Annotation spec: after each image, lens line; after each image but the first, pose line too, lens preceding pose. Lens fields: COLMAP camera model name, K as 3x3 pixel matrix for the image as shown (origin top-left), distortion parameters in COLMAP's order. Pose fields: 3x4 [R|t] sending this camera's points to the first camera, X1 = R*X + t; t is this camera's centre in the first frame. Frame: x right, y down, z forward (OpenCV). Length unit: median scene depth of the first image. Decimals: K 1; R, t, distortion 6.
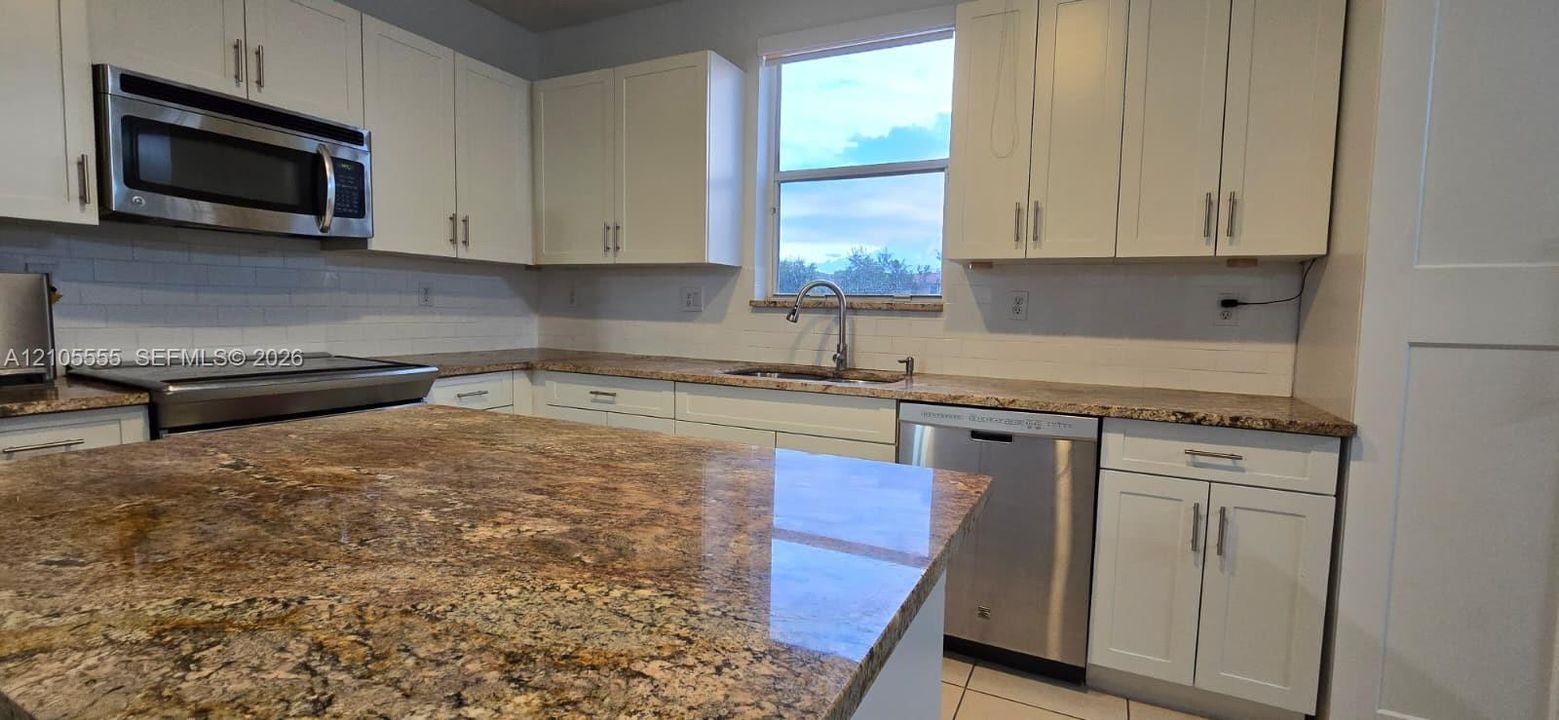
lens RADIAL K [[761.8, 0, 775.5], [0, 761.8, 372.1], [0, 0, 1]] dist [-0.000043, 0.000575]
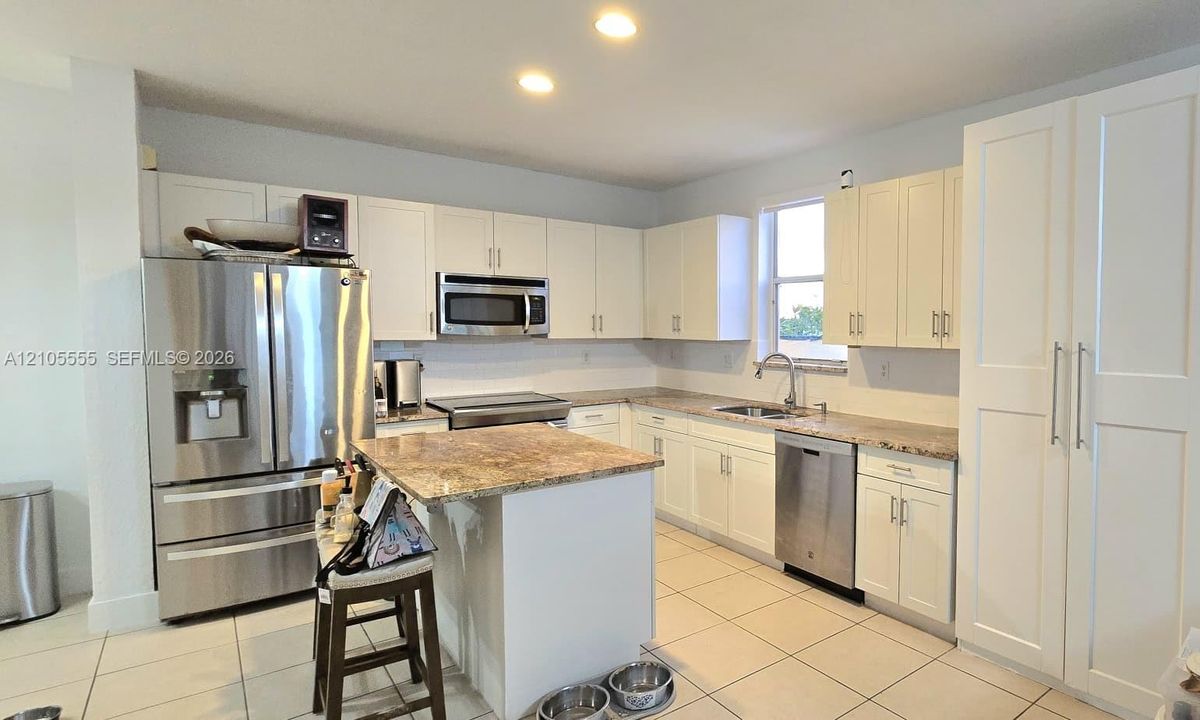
lens RADIAL K [[638.7, 0, 601.2], [0, 638.7, 362.0], [0, 0, 1]] dist [0.001727, 0.000363]
pose [[0.871473, -0.010051, -0.490340, 0.407444], [-0.015144, 0.998762, -0.047388, -0.031064], [0.490209, 0.048723, 0.870242, -0.362545]]
